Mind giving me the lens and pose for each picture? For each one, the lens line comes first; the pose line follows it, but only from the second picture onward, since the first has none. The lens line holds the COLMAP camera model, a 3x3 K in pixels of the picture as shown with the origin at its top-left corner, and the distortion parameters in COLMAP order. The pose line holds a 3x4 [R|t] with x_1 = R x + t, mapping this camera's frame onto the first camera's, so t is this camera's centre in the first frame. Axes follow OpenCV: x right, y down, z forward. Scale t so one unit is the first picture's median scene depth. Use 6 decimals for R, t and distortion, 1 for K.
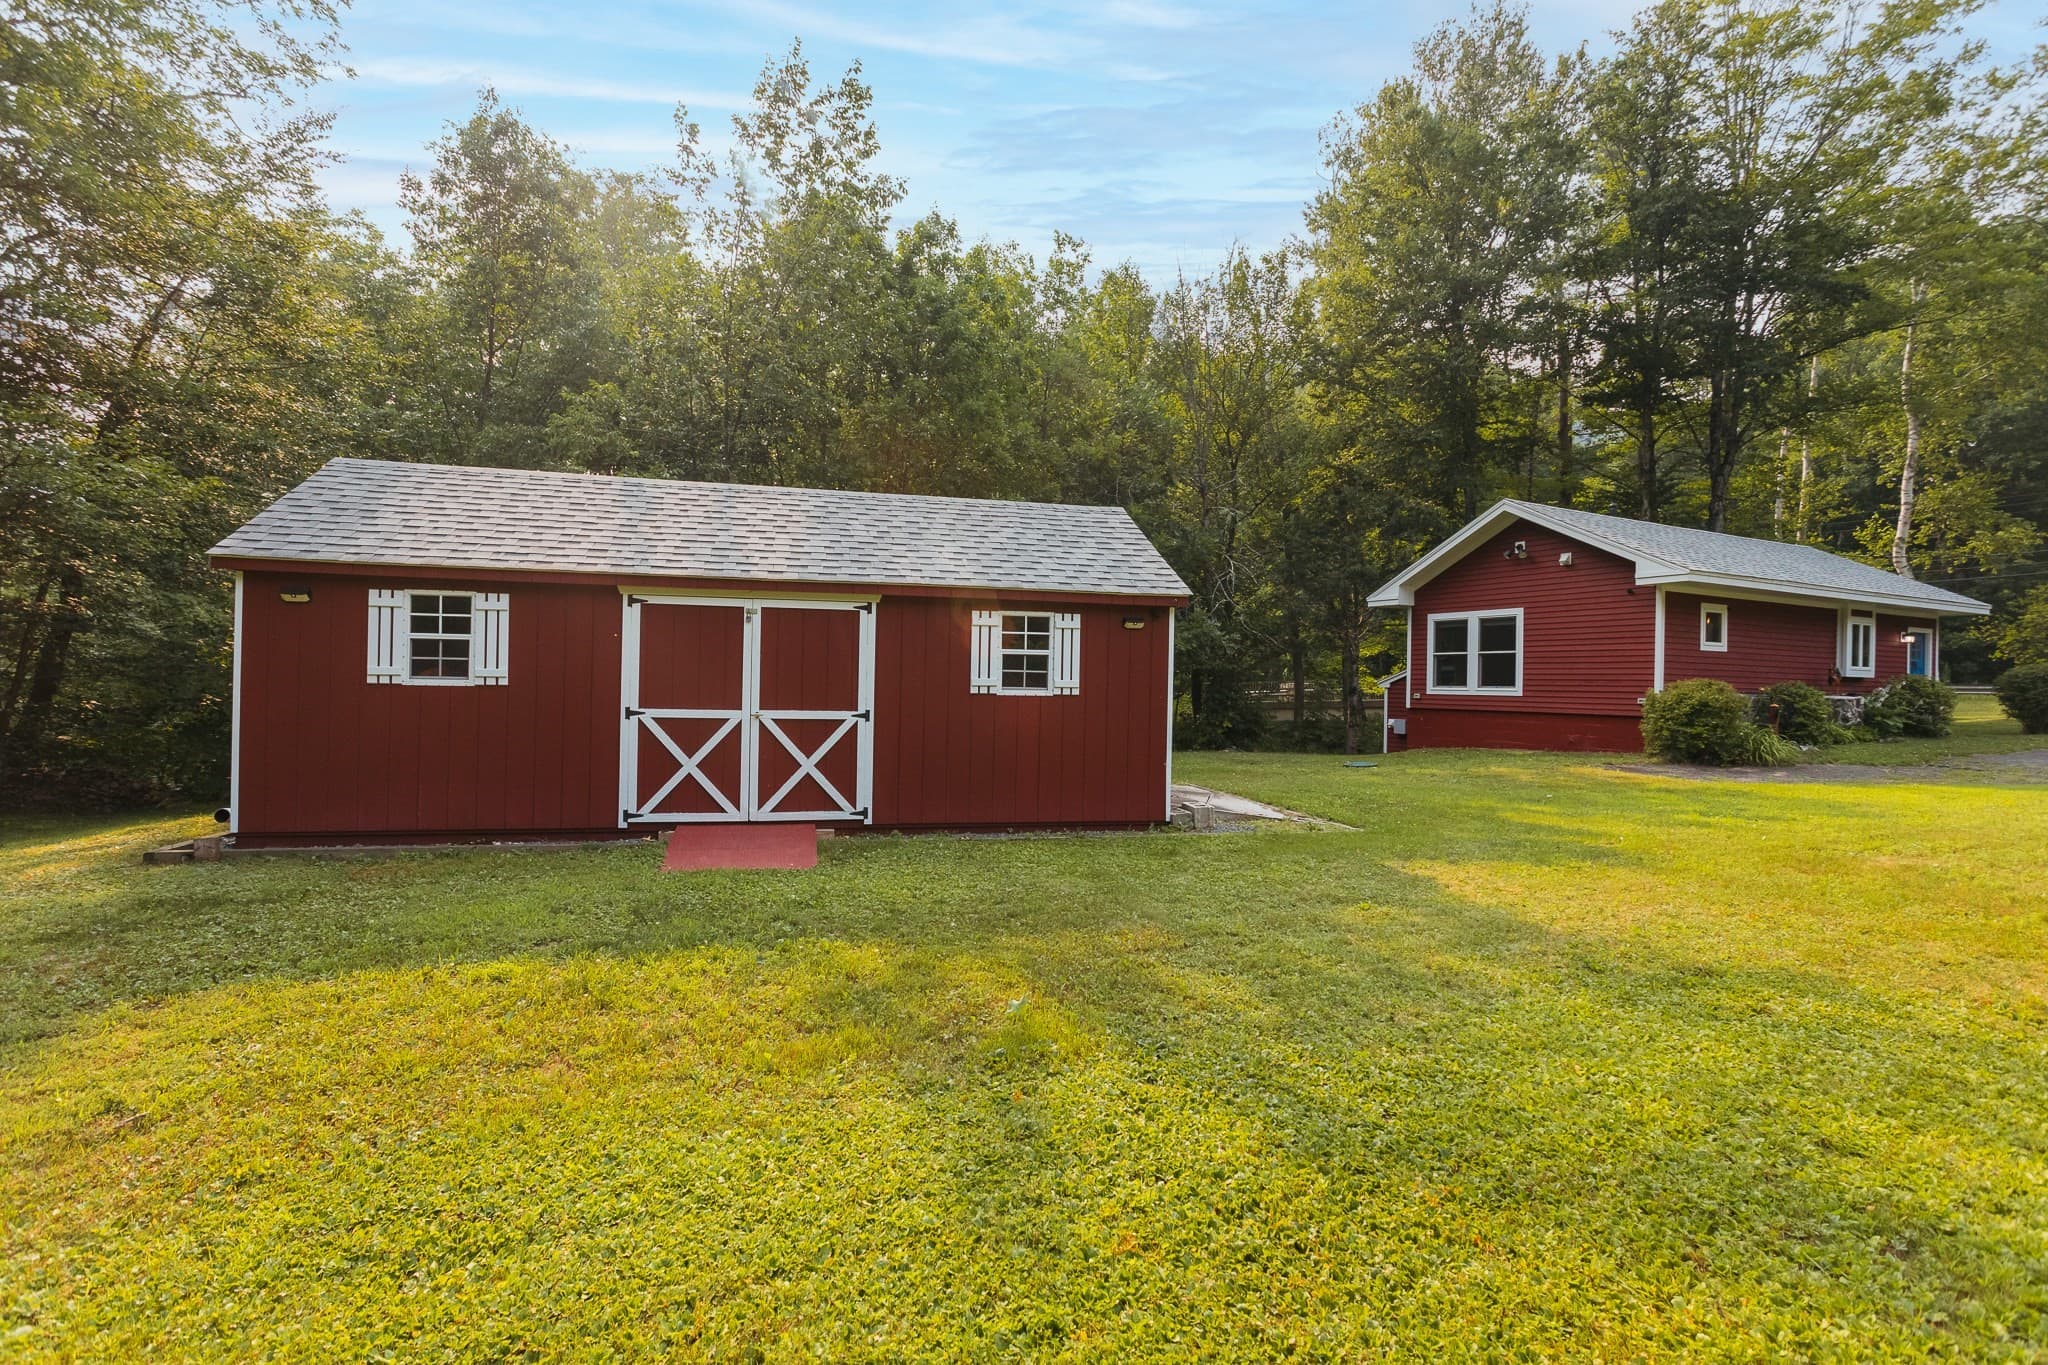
lens RADIAL K [[969.0, 0, 1024.0], [0, 969.0, 682.5], [0, 0, 1]] dist [0.002200, 0.000374]
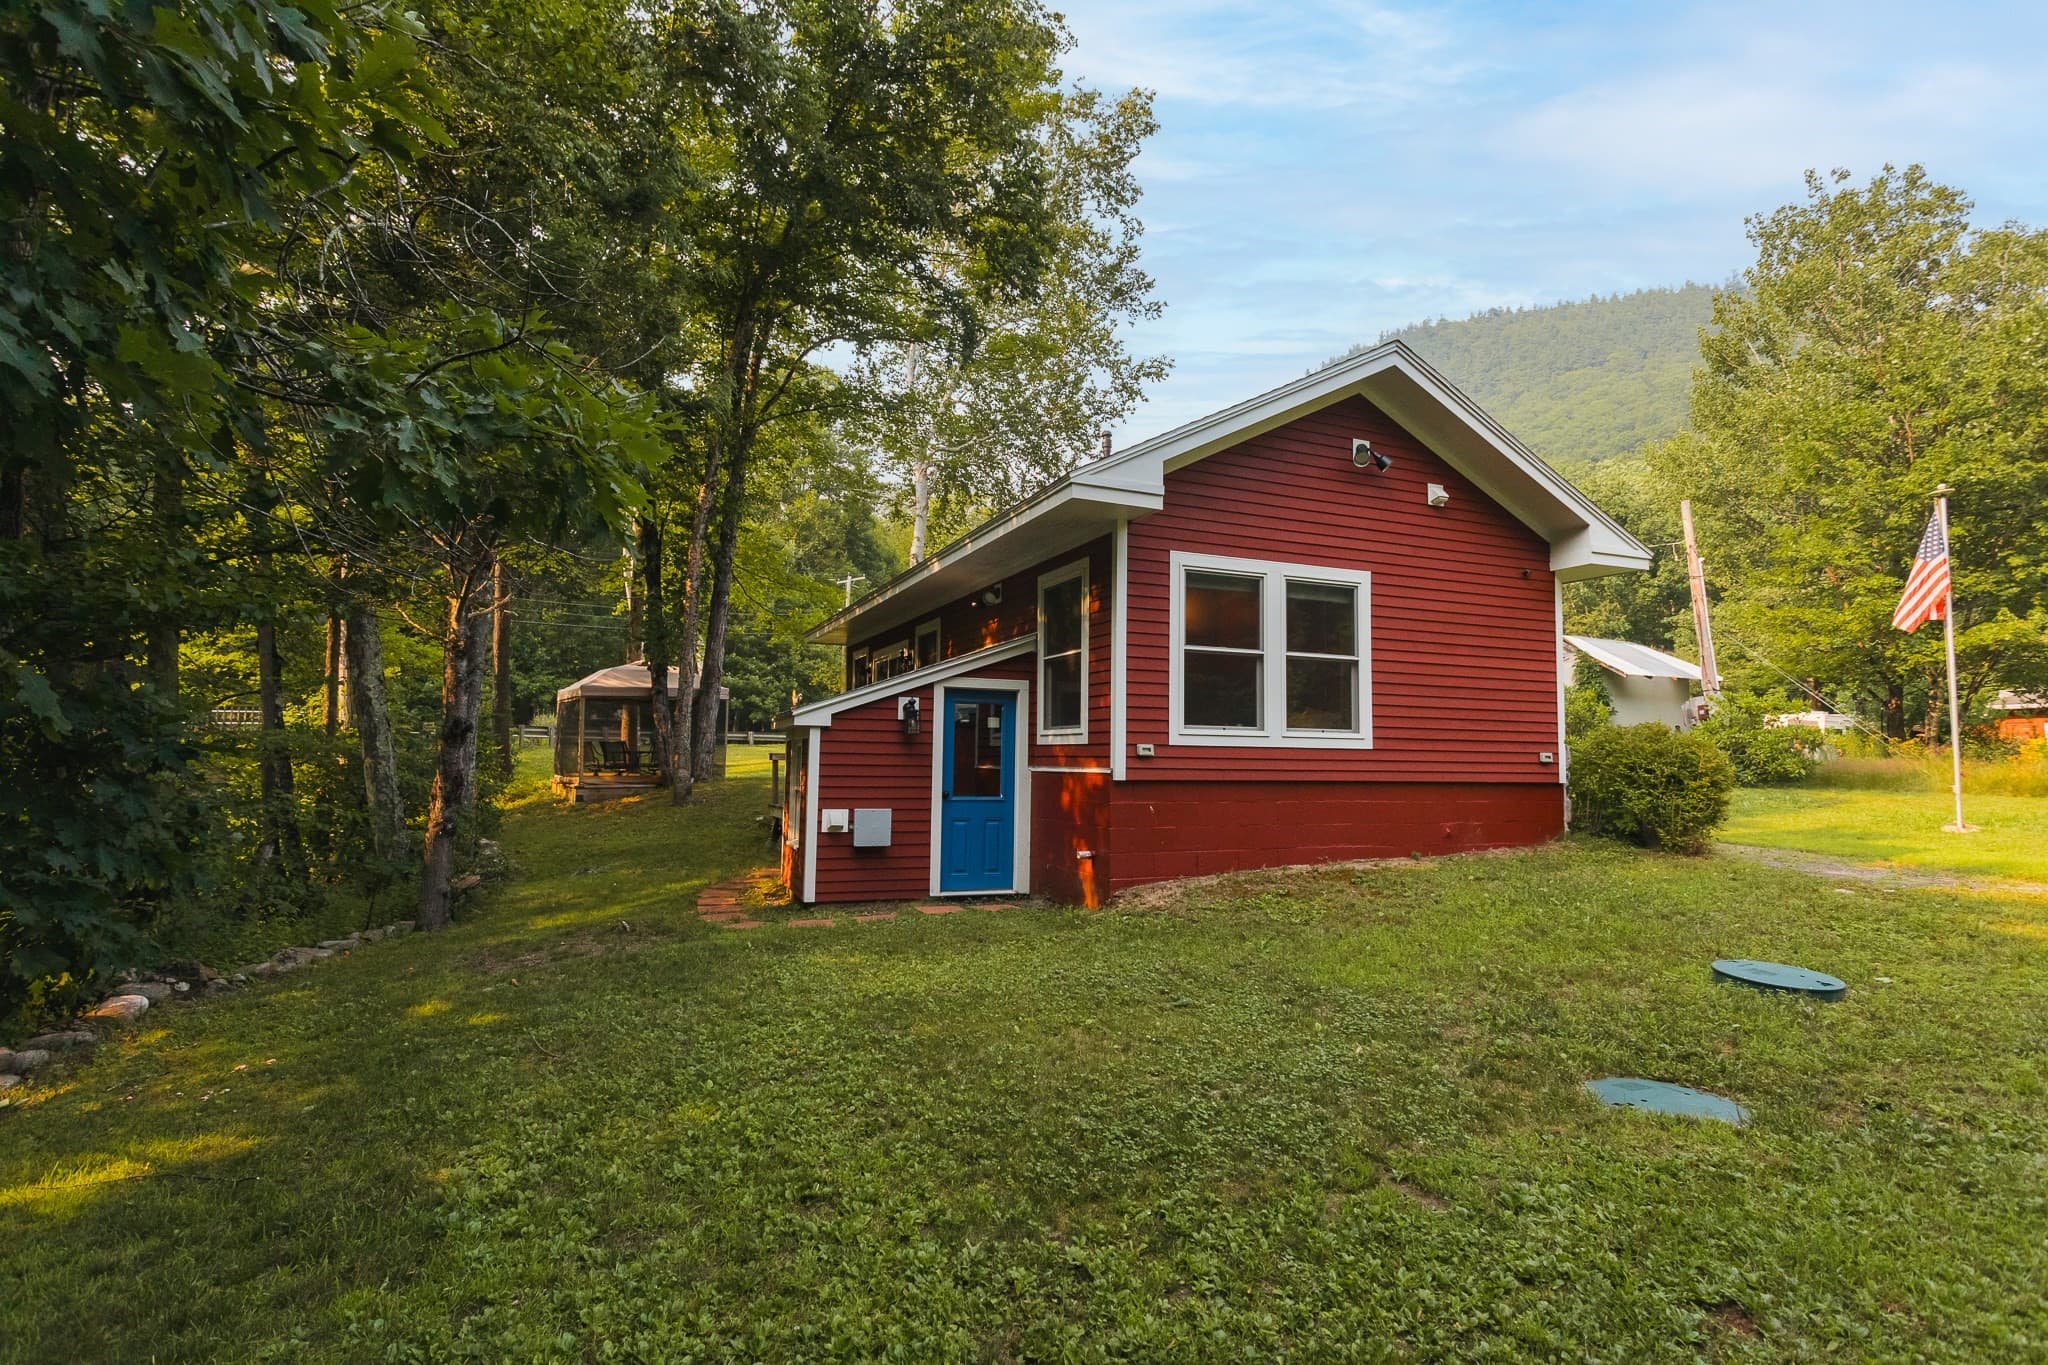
lens RADIAL K [[969.0, 0, 1024.0], [0, 969.0, 682.5], [0, 0, 1]] dist [0.002200, 0.000374]
pose [[0.085069, 0.057864, 0.994693, 0.005743], [-0.015280, 0.998271, -0.056766, 0.010441], [-0.996258, -0.010370, 0.085806, 1.076996]]
